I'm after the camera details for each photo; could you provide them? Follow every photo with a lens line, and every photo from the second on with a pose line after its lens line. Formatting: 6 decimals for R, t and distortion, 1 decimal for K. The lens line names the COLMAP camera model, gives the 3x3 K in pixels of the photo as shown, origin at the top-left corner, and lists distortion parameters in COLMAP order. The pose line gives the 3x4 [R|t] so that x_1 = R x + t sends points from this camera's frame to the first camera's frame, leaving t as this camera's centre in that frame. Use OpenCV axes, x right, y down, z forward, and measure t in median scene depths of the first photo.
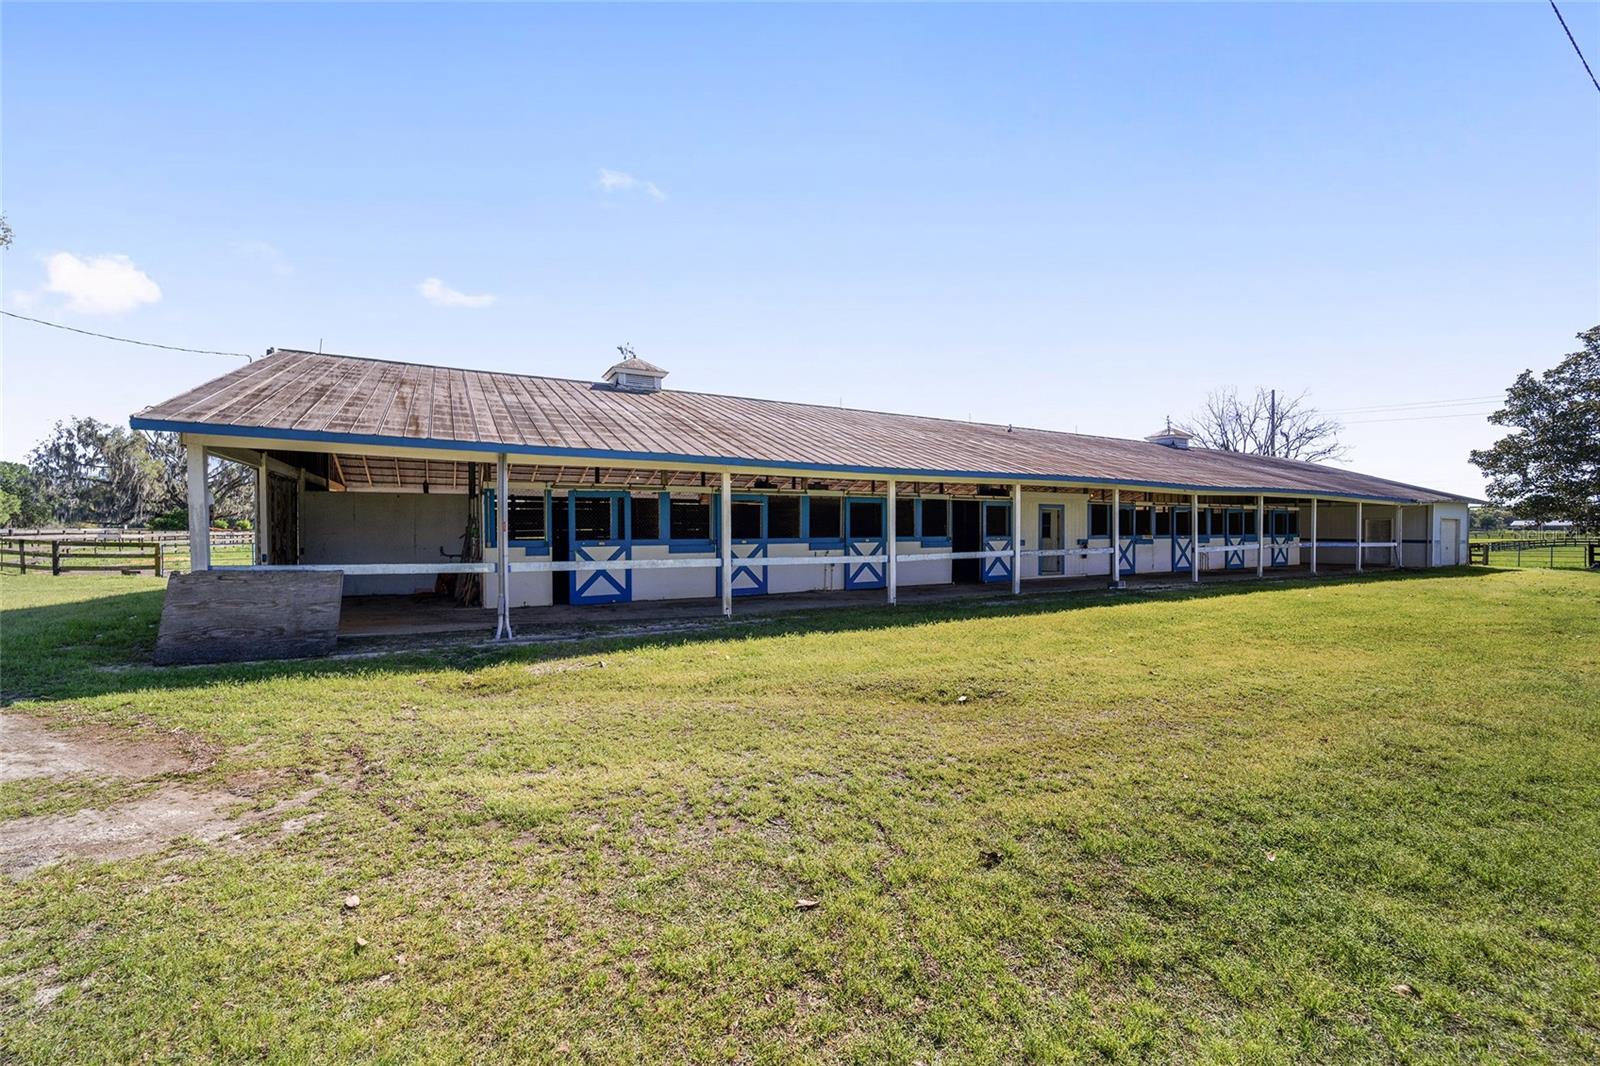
lens RADIAL K [[655.3, 0, 803.4], [0, 655.3, 529.7], [0, 0, 1]] dist [-0.012347, -0.001517]
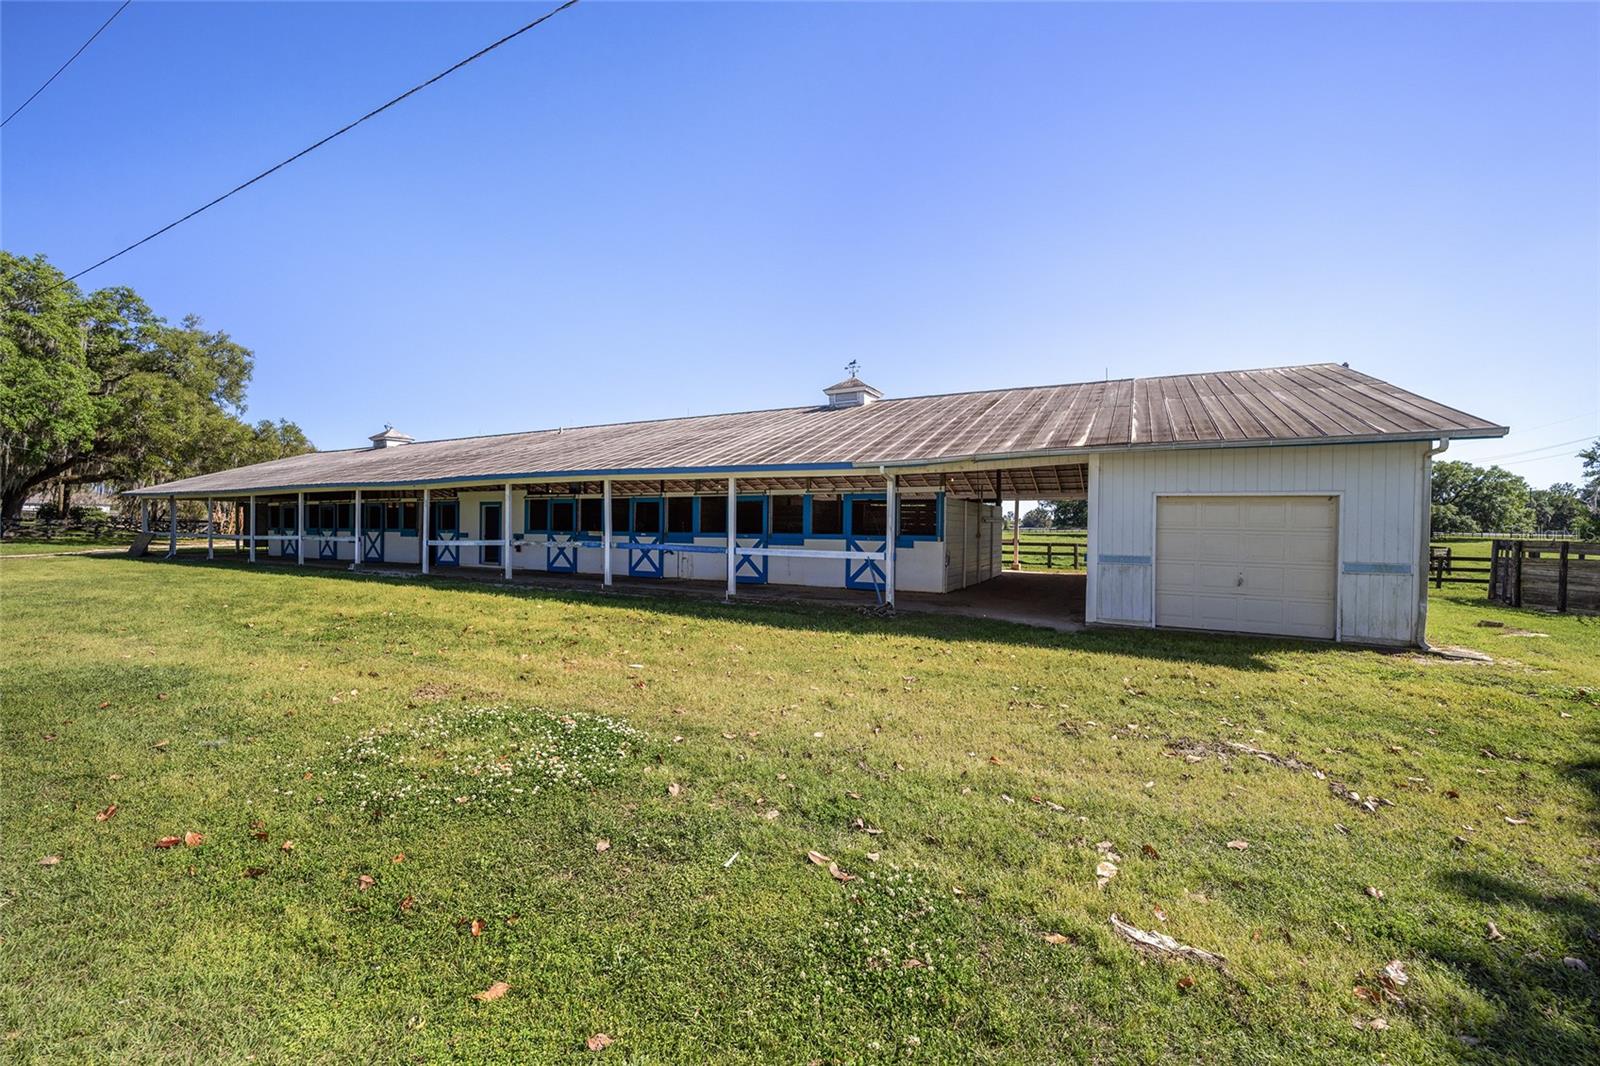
lens RADIAL K [[619.2, 0, 801.0], [0, 619.2, 528.5], [0, 0, 1]] dist [0.000235, 0.000020]
pose [[0.543897, 0.007757, -0.839116, 1.204098], [-0.008276, 0.999958, 0.003879, -0.000588], [0.839111, 0.004835, 0.543938, 0.666598]]
